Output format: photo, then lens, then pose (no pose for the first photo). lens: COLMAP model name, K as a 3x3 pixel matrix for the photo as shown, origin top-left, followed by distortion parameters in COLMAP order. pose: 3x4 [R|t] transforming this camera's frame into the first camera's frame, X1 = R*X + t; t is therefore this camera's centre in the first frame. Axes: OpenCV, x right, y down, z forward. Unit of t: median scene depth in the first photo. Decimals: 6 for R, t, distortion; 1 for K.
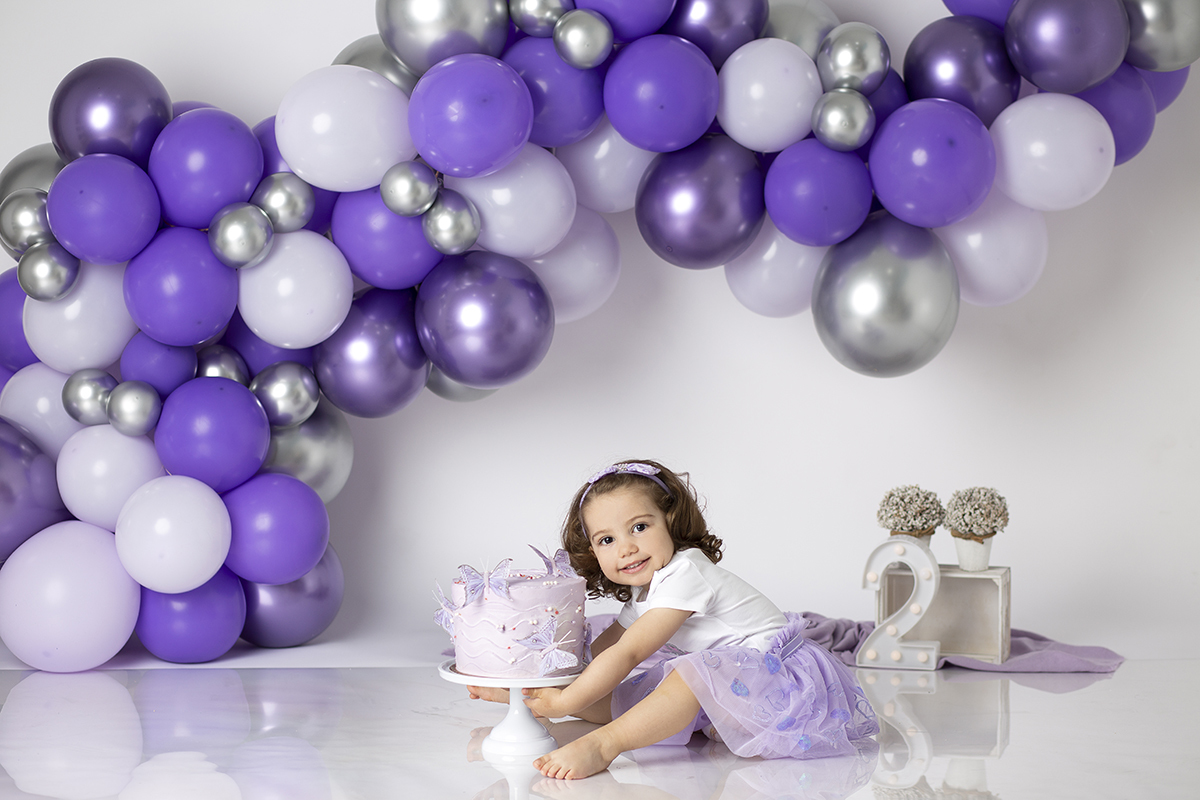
lens RADIAL K [[3032.3, 0, 599.2], [0, 3032.3, 408.2], [0, 0, 1]] dist [-0.037264, 0.000000]
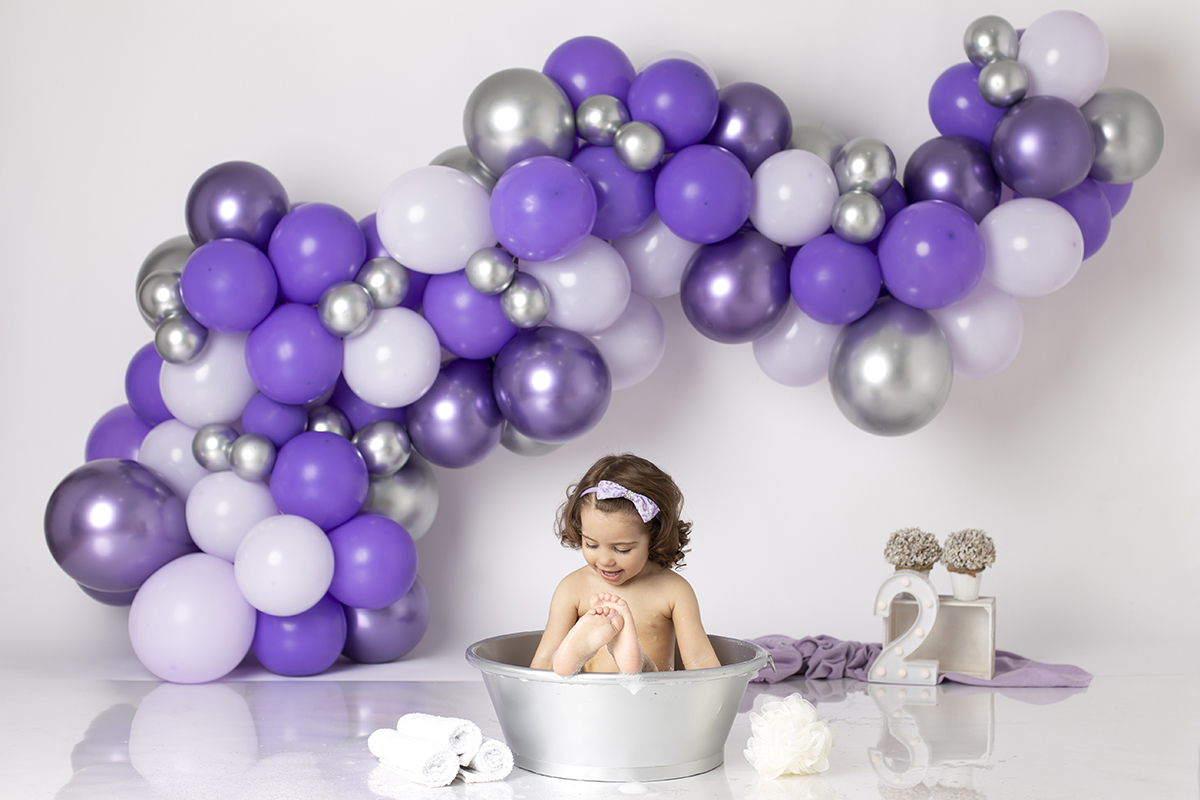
lens RADIAL K [[2020.7, 0, 636.5], [0, 2020.7, 388.4], [0, 0, 1]] dist [-0.124770, 0.000000]
pose [[0.999732, 0.007396, 0.021960, -0.022390], [-0.006163, 0.998430, -0.055676, 0.015768], [-0.022337, 0.055526, 0.998207, 0.218208]]
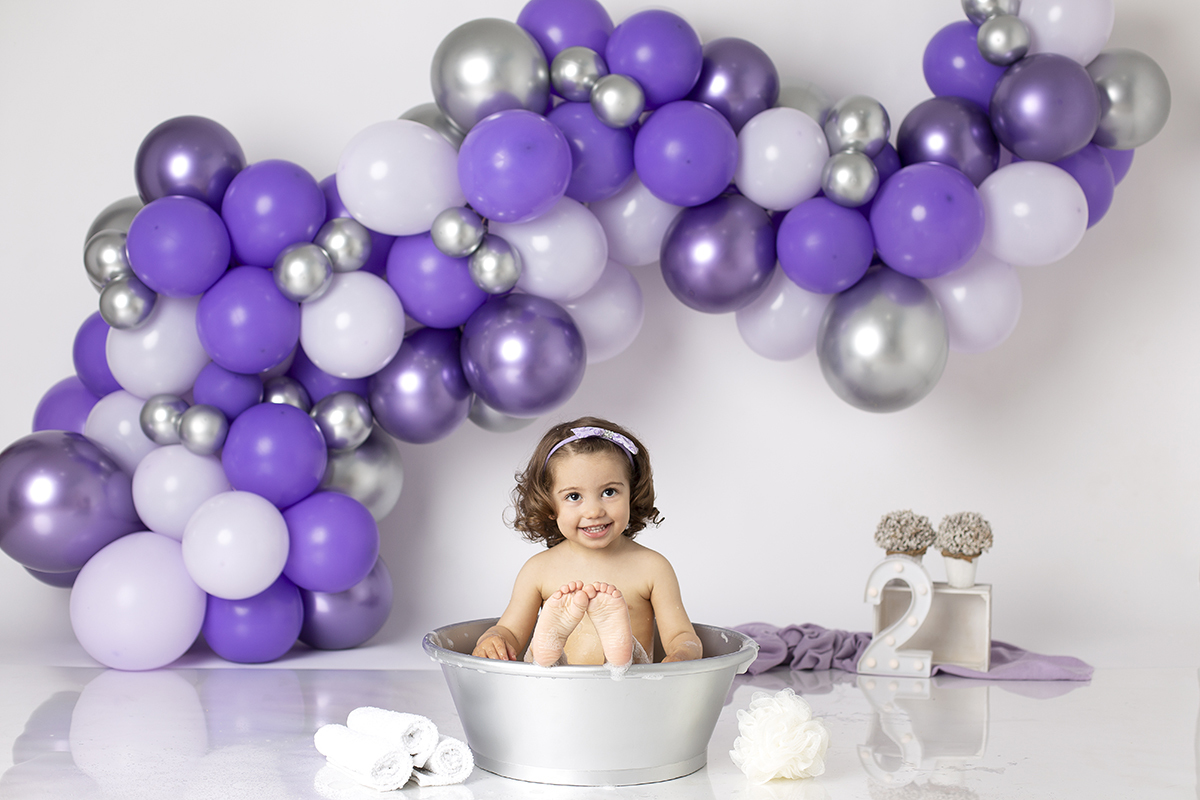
lens RADIAL K [[1859.4, 0, 618.9], [0, 1859.4, 408.6], [0, 0, 1]] dist [-0.125875, 0.000000]
pose [[0.999556, 0.014123, 0.026241, -0.020533], [-0.012862, 0.998784, -0.047598, 0.022173], [-0.026882, 0.047239, 0.998522, 0.324765]]
